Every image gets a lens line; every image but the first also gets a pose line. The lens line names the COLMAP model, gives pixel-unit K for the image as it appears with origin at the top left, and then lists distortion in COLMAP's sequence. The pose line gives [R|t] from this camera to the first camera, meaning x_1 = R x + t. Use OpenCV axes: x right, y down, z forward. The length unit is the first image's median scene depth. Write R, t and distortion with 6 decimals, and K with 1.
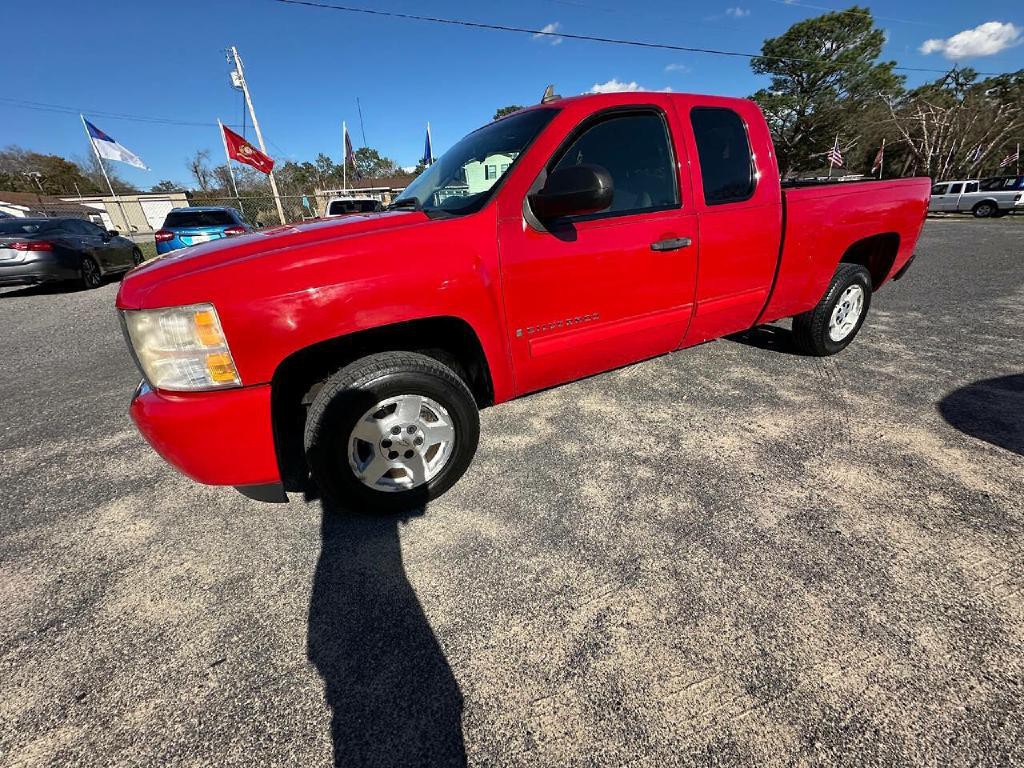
lens RADIAL K [[406.3, 0, 512.7], [0, 406.3, 386.5], [0, 0, 1]] dist [-0.002197, 0.000117]
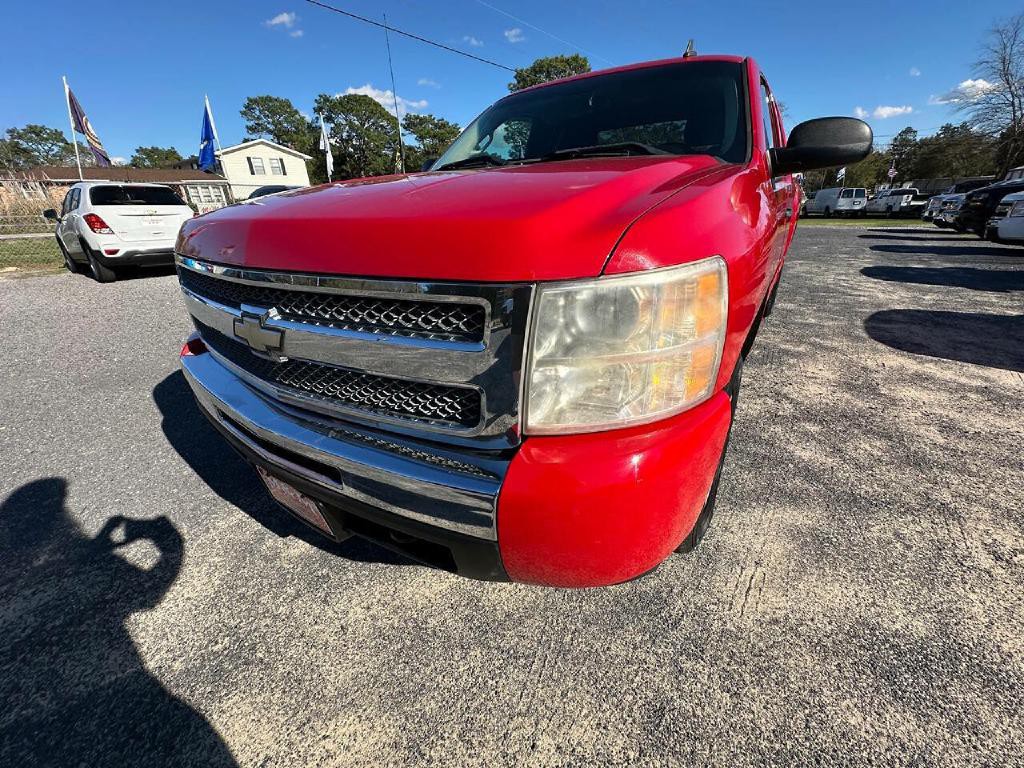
lens RADIAL K [[406.3, 0, 512.7], [0, 406.3, 386.5], [0, 0, 1]] dist [-0.002197, 0.000117]
pose [[0.881195, -0.170150, 0.441072, -0.548204], [0.176265, 0.983961, 0.027426, -0.039811], [-0.438664, 0.053578, 0.897053, 0.264074]]
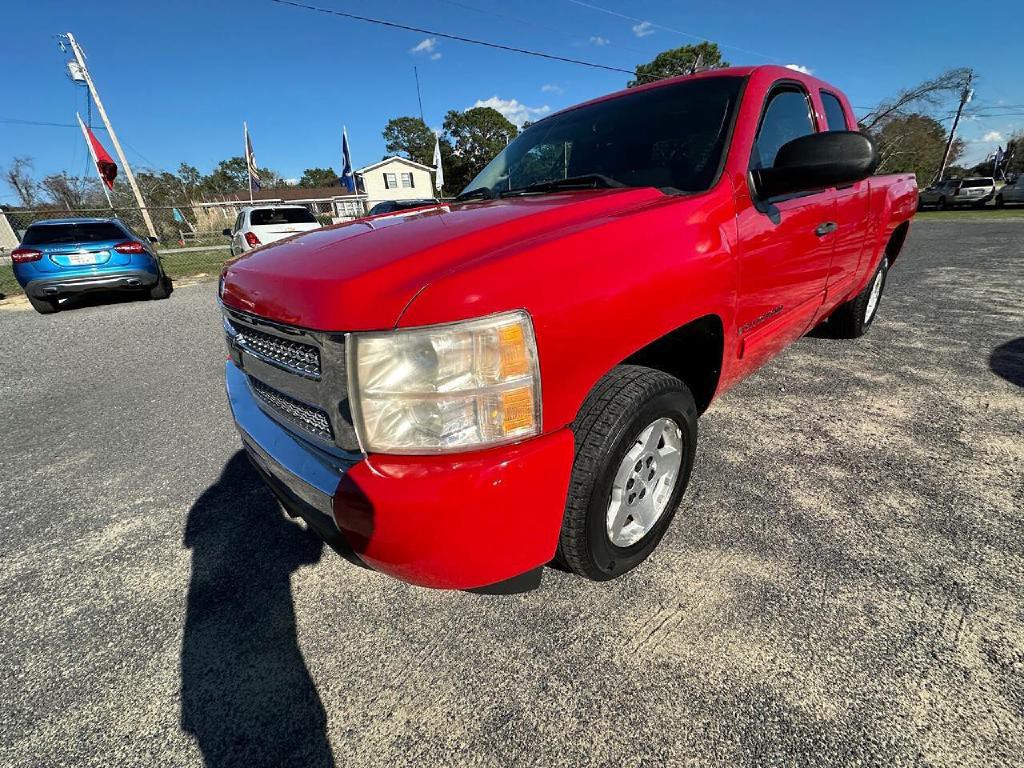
lens RADIAL K [[406.3, 0, 512.7], [0, 406.3, 386.5], [0, 0, 1]] dist [-0.002197, 0.000117]
pose [[0.972537, -0.102636, 0.208897, -0.384778], [0.107631, 0.994110, -0.012654, -0.034716], [-0.206368, 0.034790, 0.977856, 0.162292]]
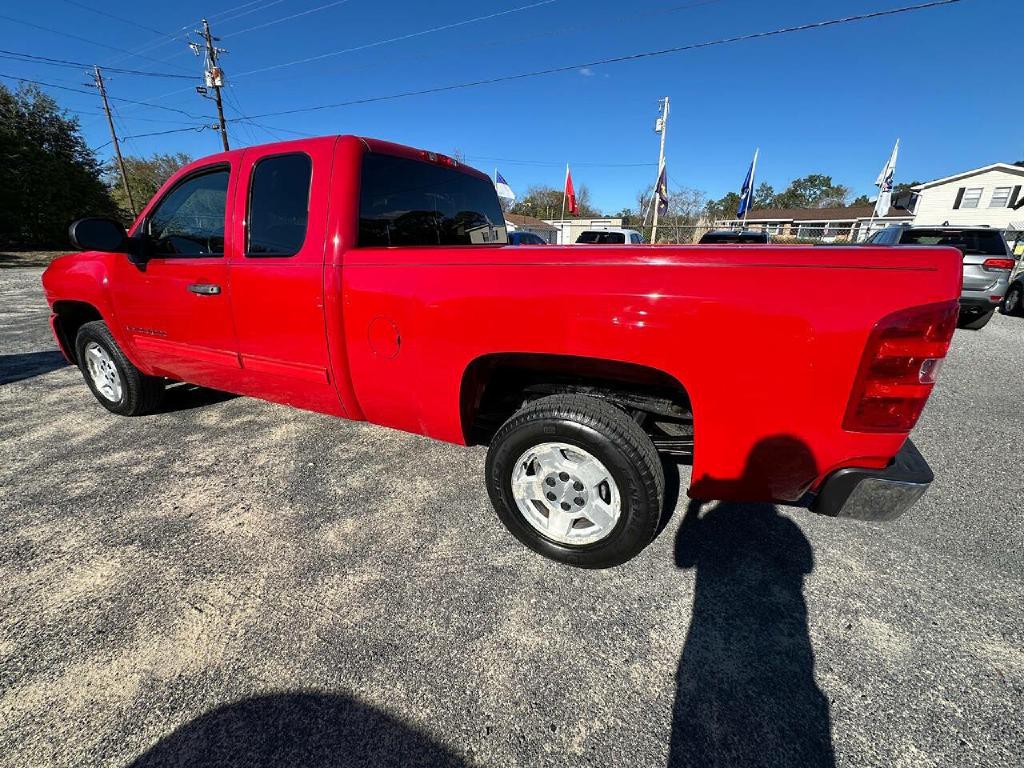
lens RADIAL K [[406.3, 0, 512.7], [0, 406.3, 386.5], [0, 0, 1]] dist [-0.002197, 0.000117]
pose [[0.602519, 0.324650, -0.729091, 1.189163], [-0.366477, 0.924066, 0.108613, -0.361943], [0.708989, 0.201754, 0.675744, 0.625736]]
